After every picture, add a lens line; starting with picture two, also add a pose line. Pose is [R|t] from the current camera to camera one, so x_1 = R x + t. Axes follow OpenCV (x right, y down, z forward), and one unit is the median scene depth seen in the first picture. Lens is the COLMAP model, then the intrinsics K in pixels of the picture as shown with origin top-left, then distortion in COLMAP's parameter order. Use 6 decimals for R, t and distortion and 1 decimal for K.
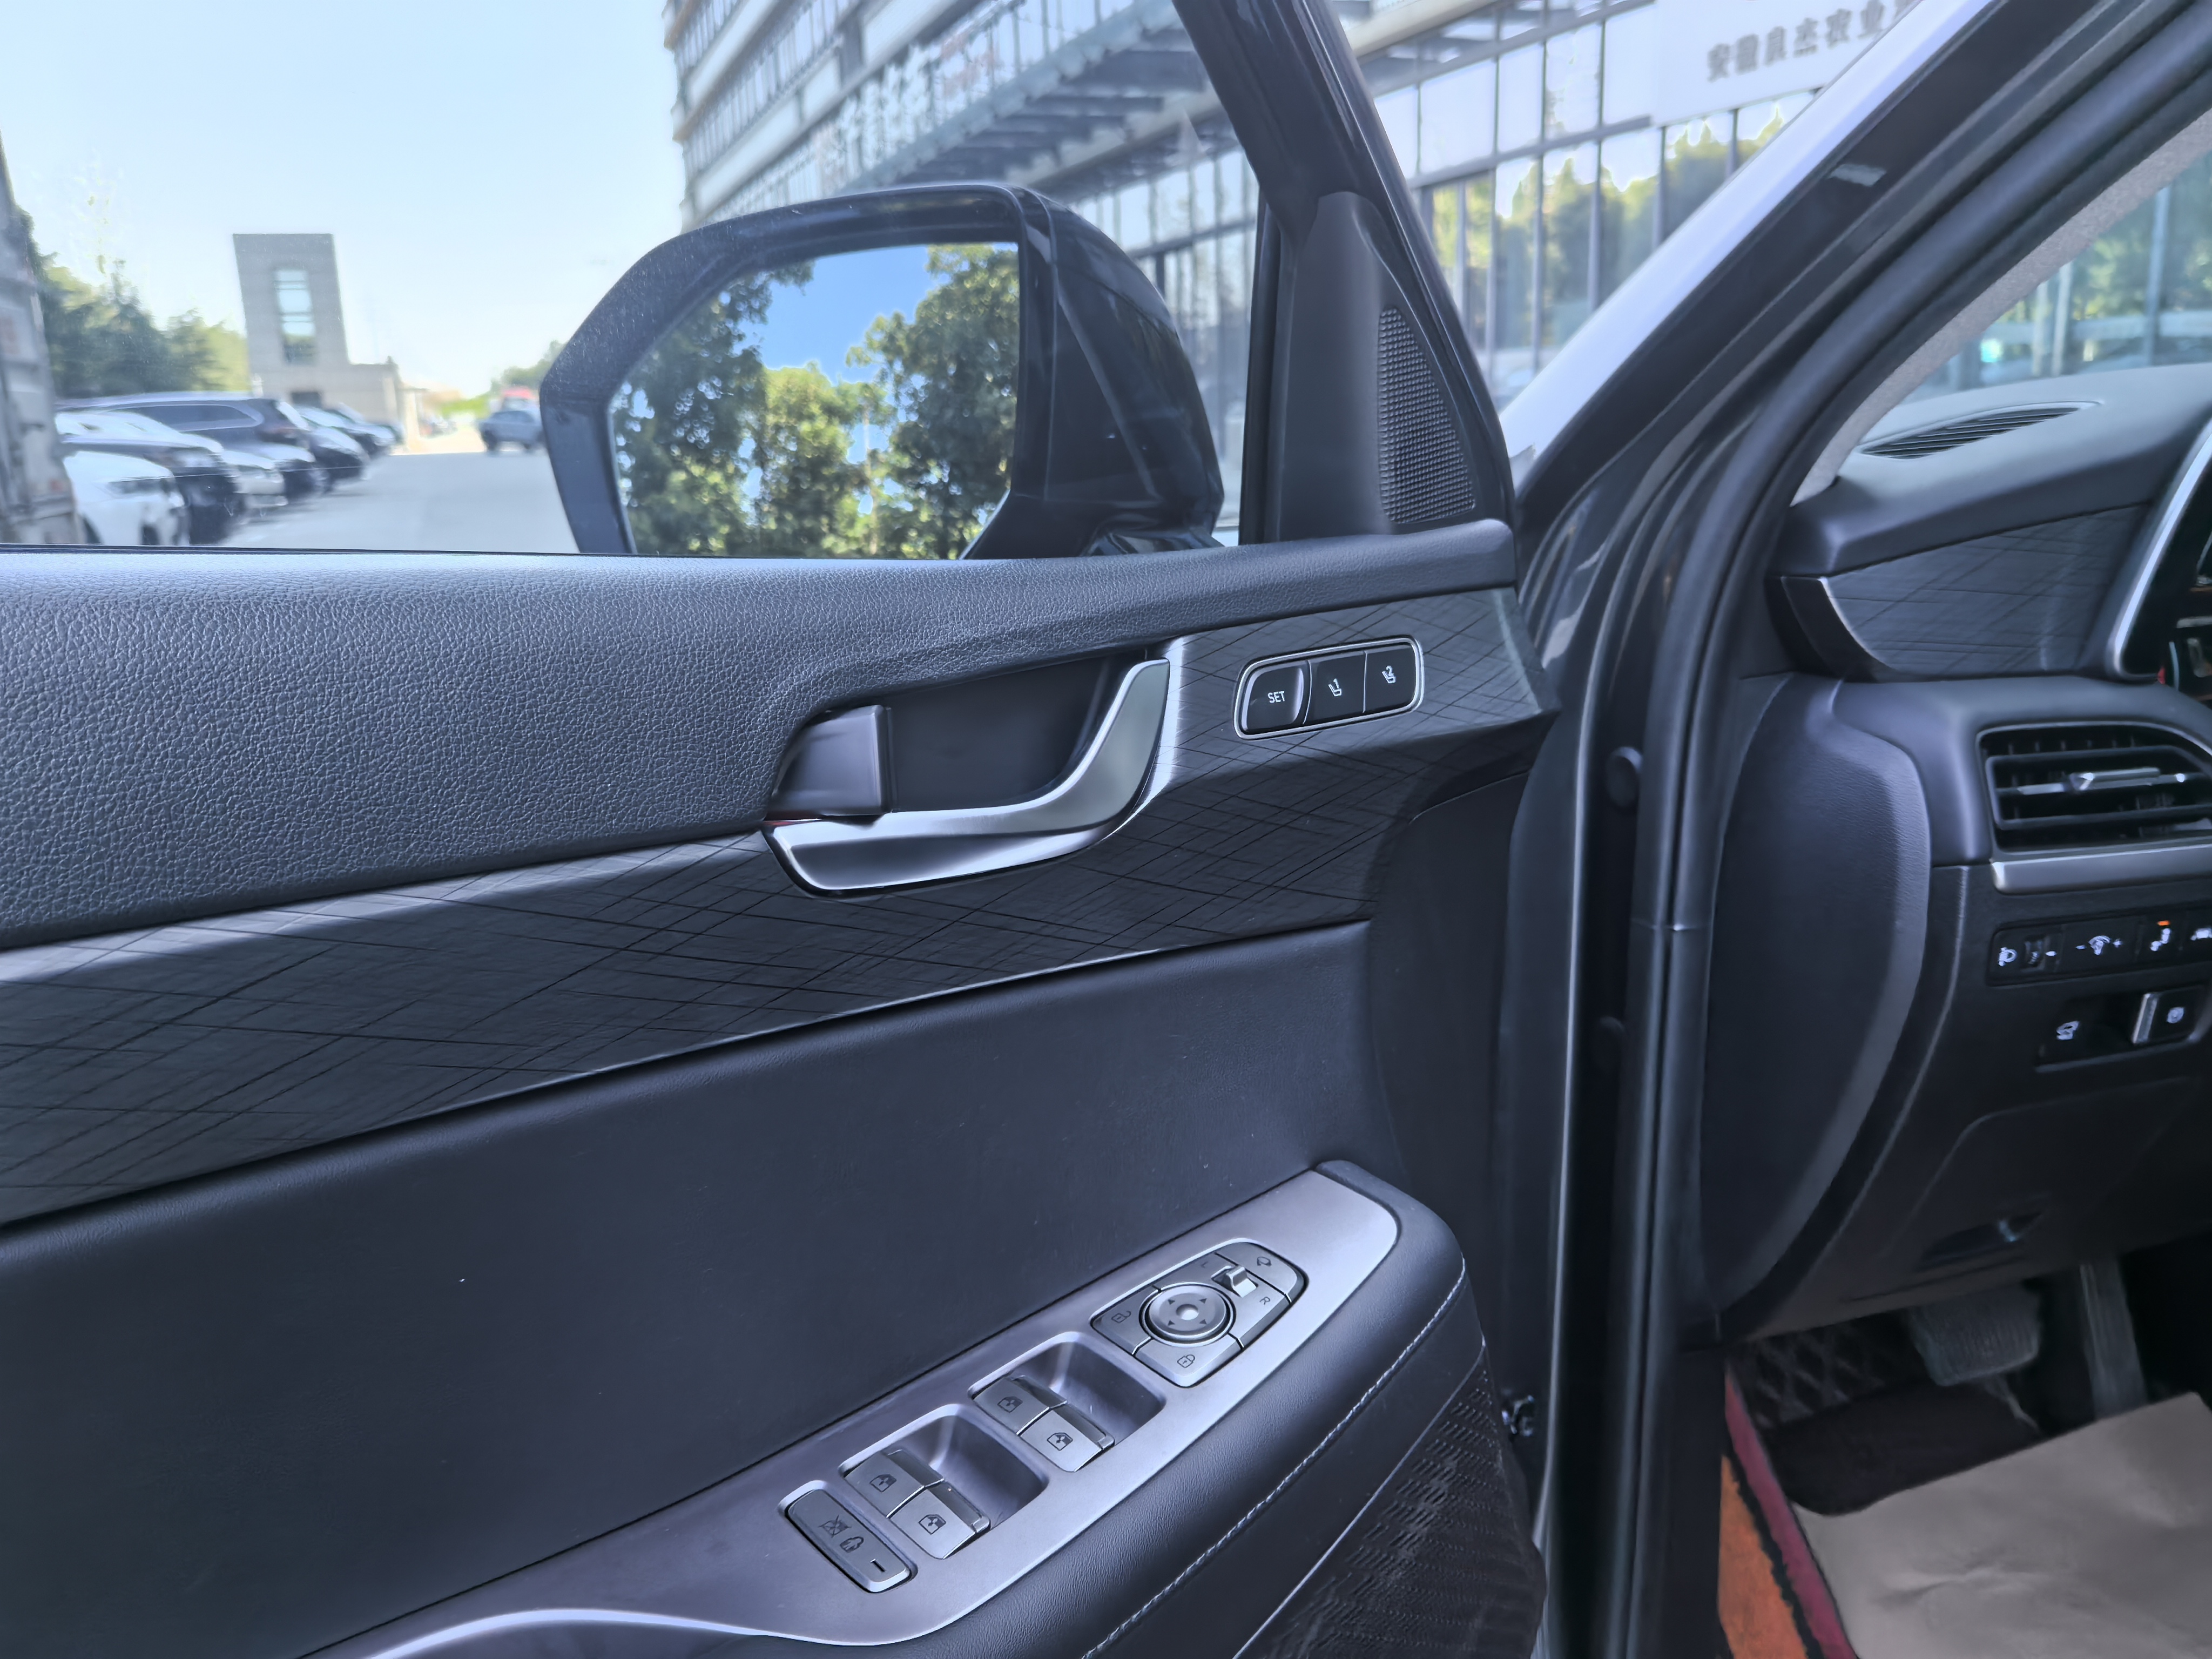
lens RADIAL K [[1773.1, 0, 1100.9], [0, 1773.1, 831.8], [0, 0, 1]] dist [0.033005, -0.034085]
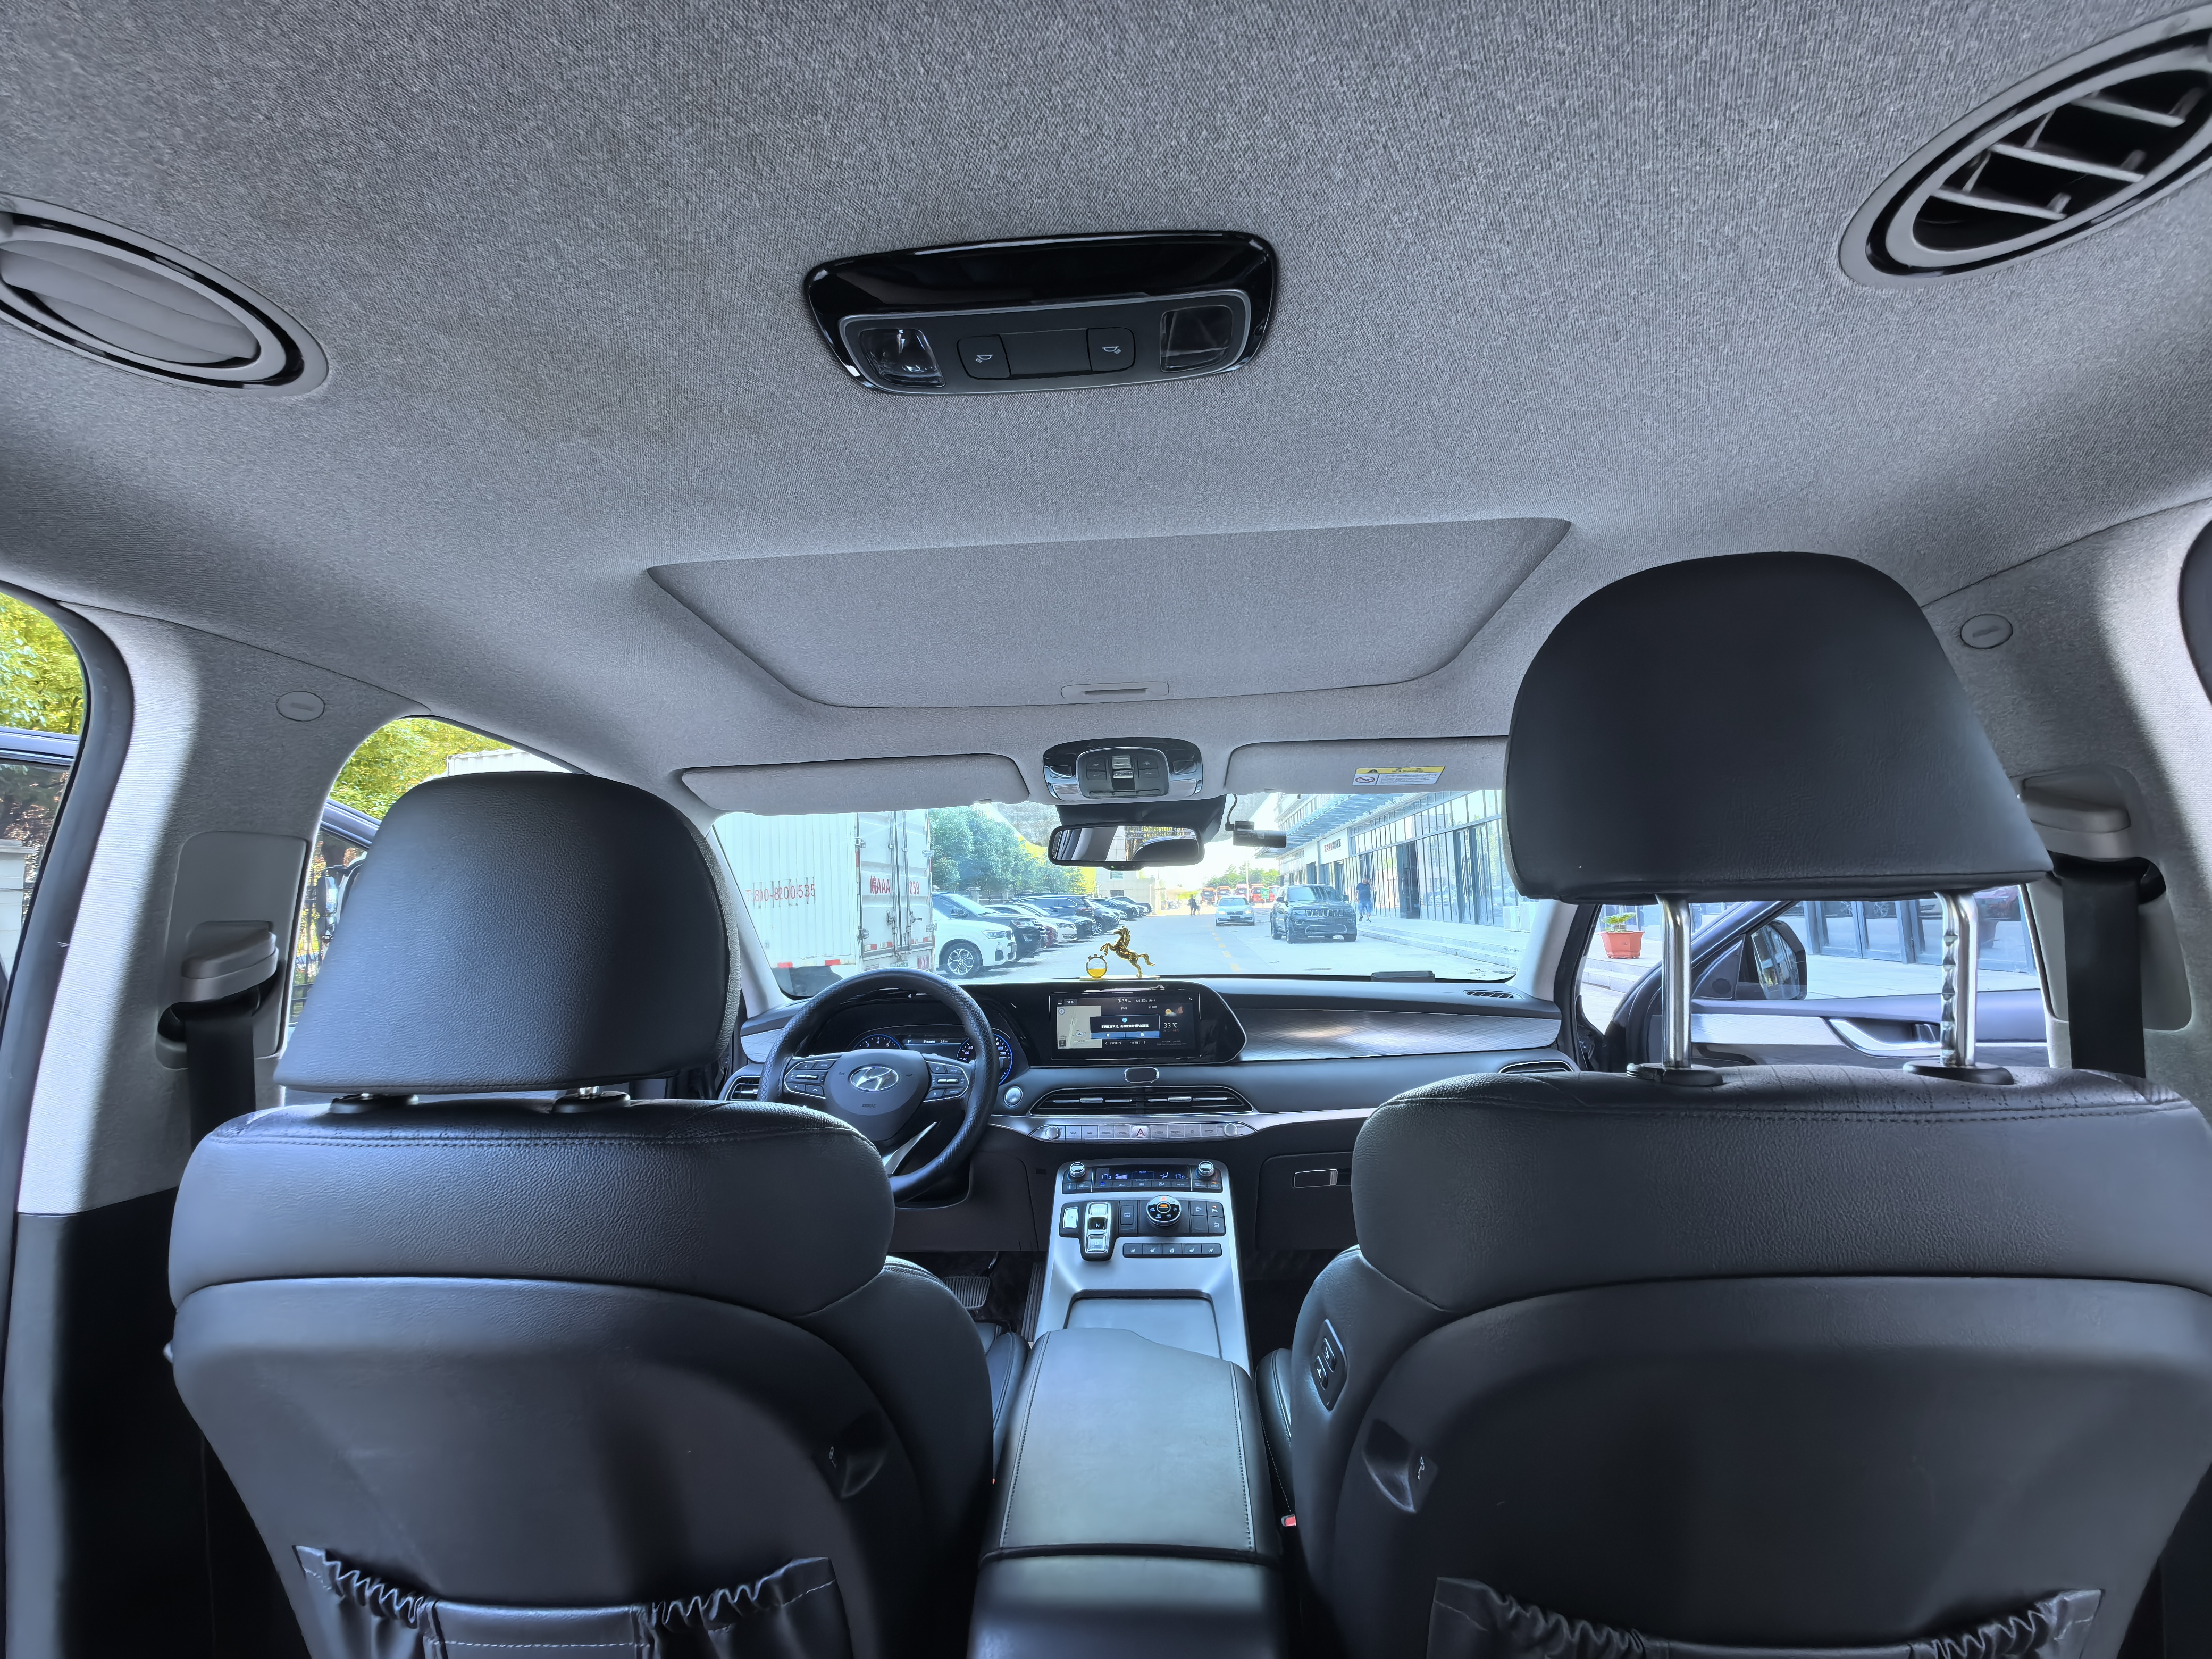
lens RADIAL K [[847.1, 0, 1106.9], [0, 847.1, 829.0], [0, 0, 1]] dist [0.004591, 0.000244]
pose [[0.906214, -0.032958, -0.421534, 1.341103], [-0.097486, 0.953811, -0.284151, -0.080642], [0.411429, 0.298595, 0.861143, -0.354127]]
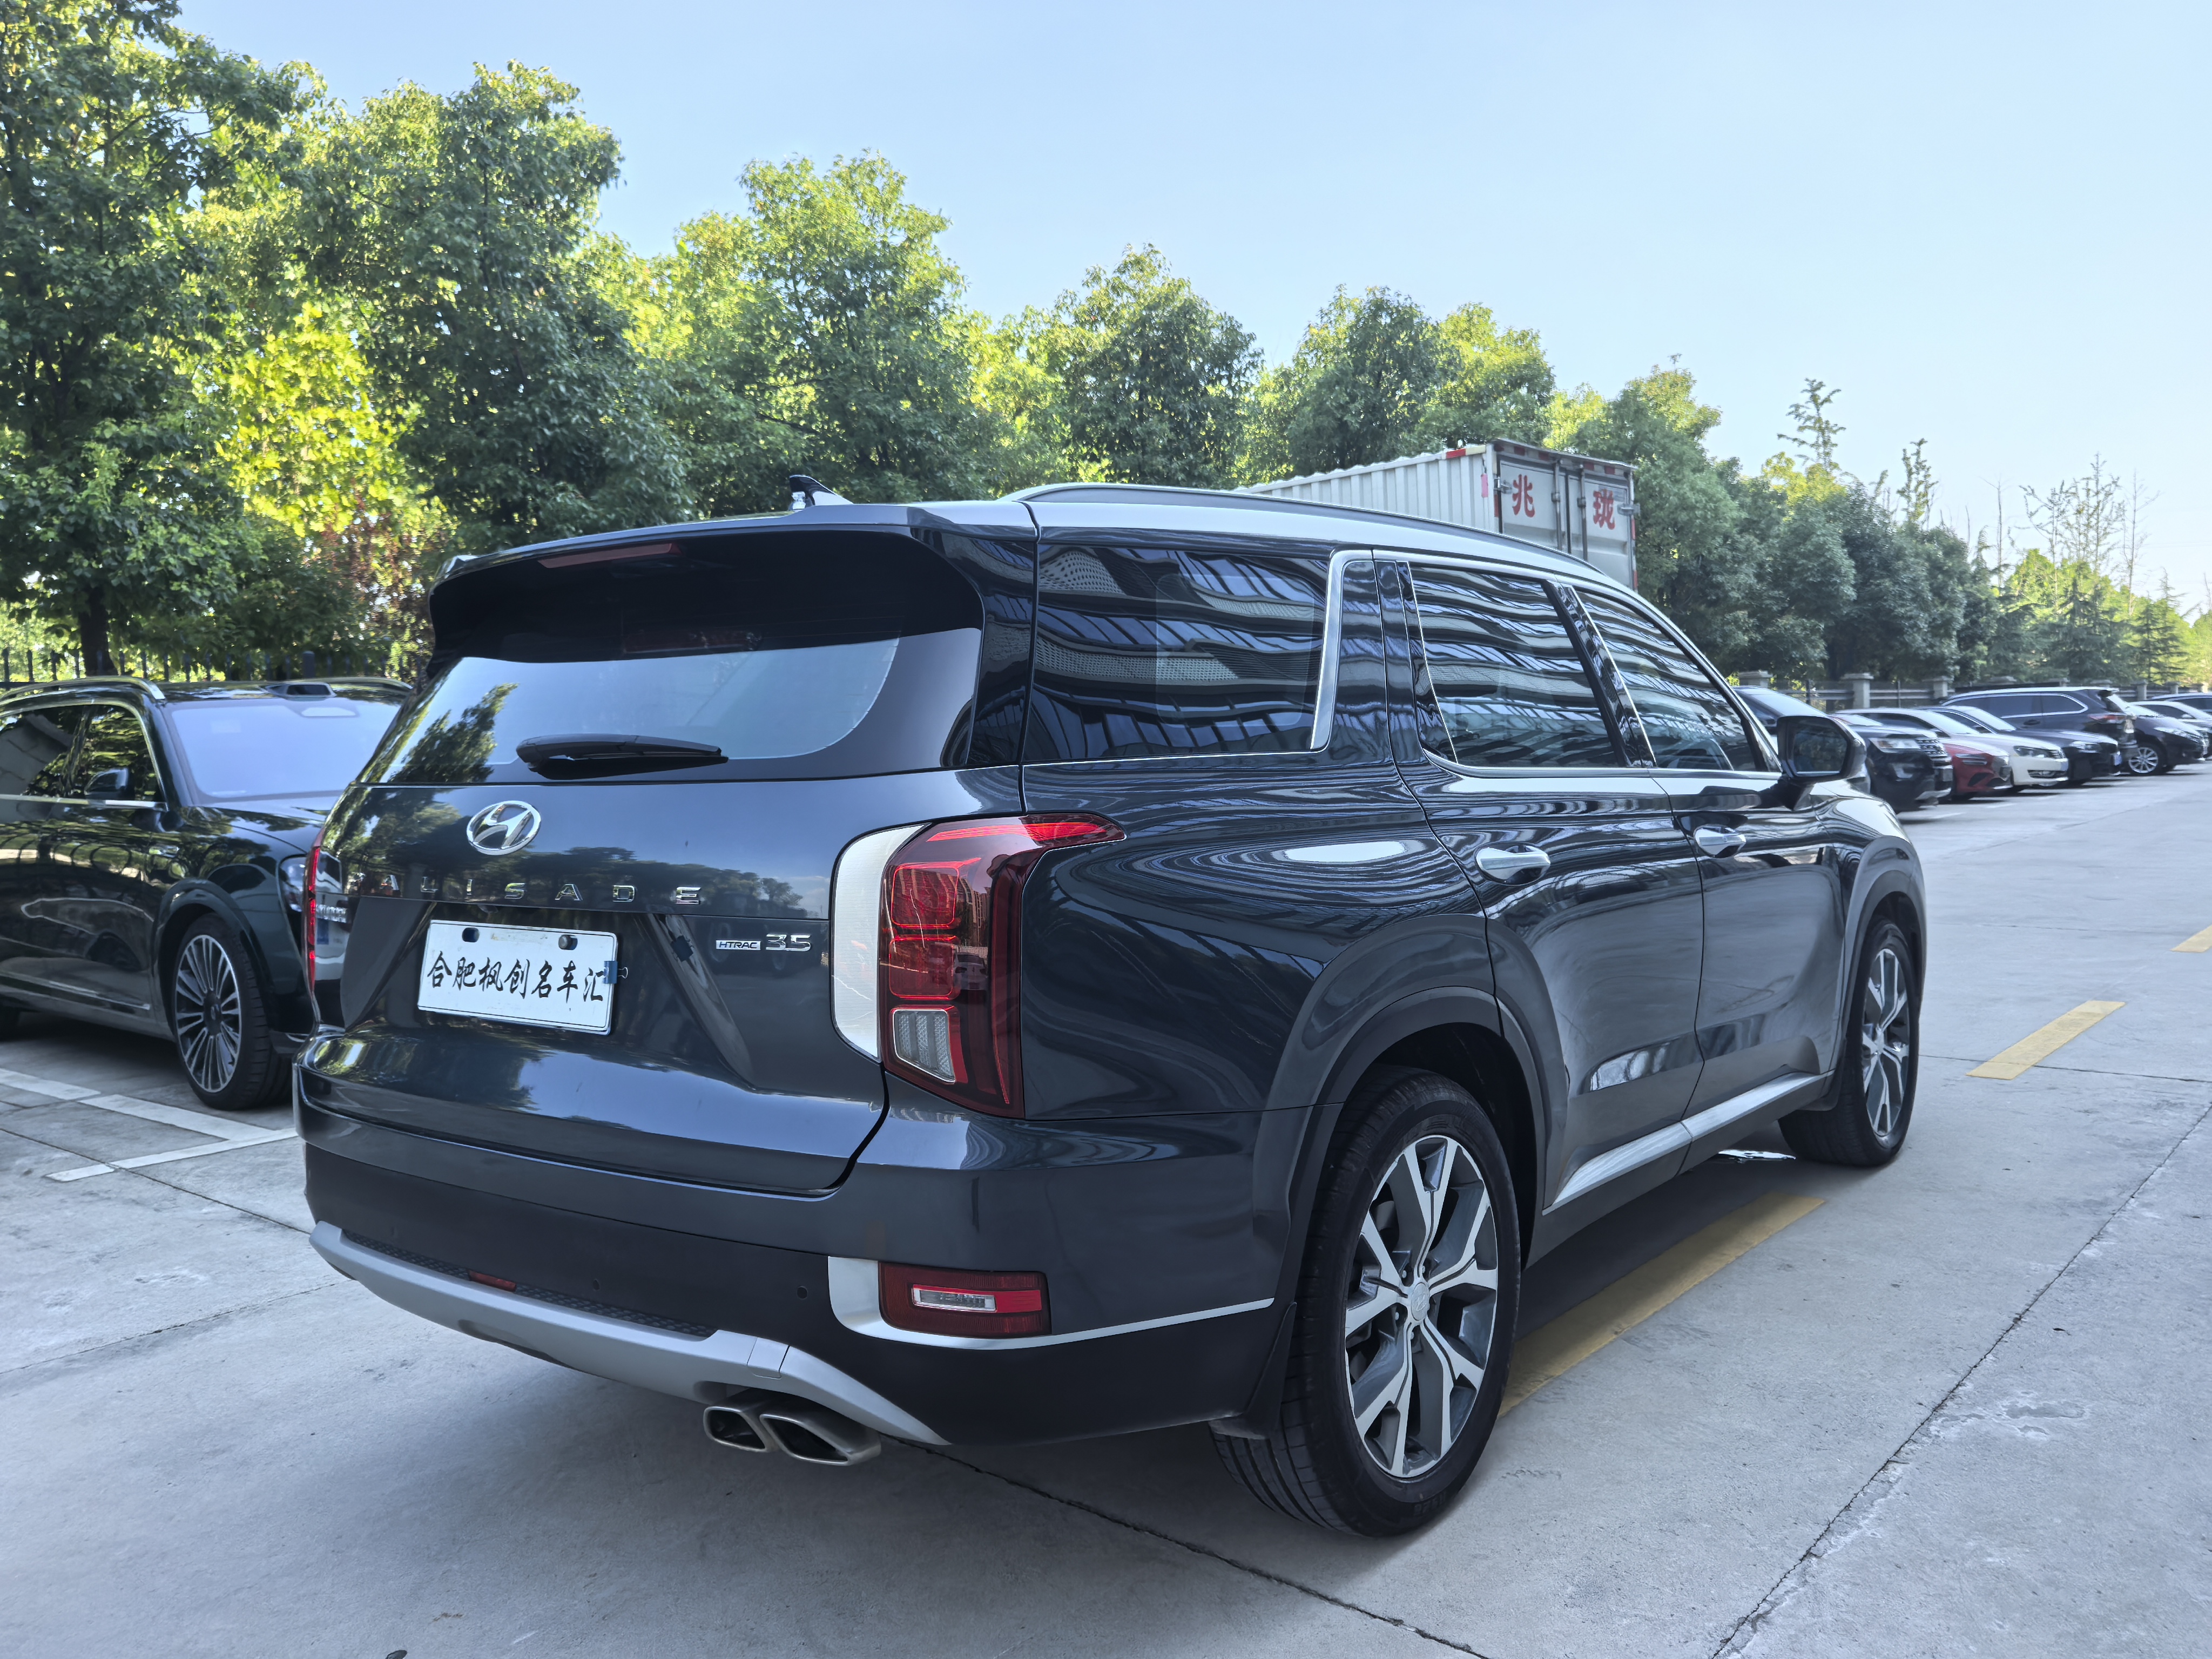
lens RADIAL K [[1761.2, 0, 1102.5], [0, 1761.2, 830.7], [0, 0, 1]] dist [0.057374, -0.059467]
pose [[0.513798, 0.061241, -0.855723, 4.045419], [-0.190393, 0.980716, -0.044130, 0.320416], [0.836518, 0.185598, 0.515549, -2.077824]]
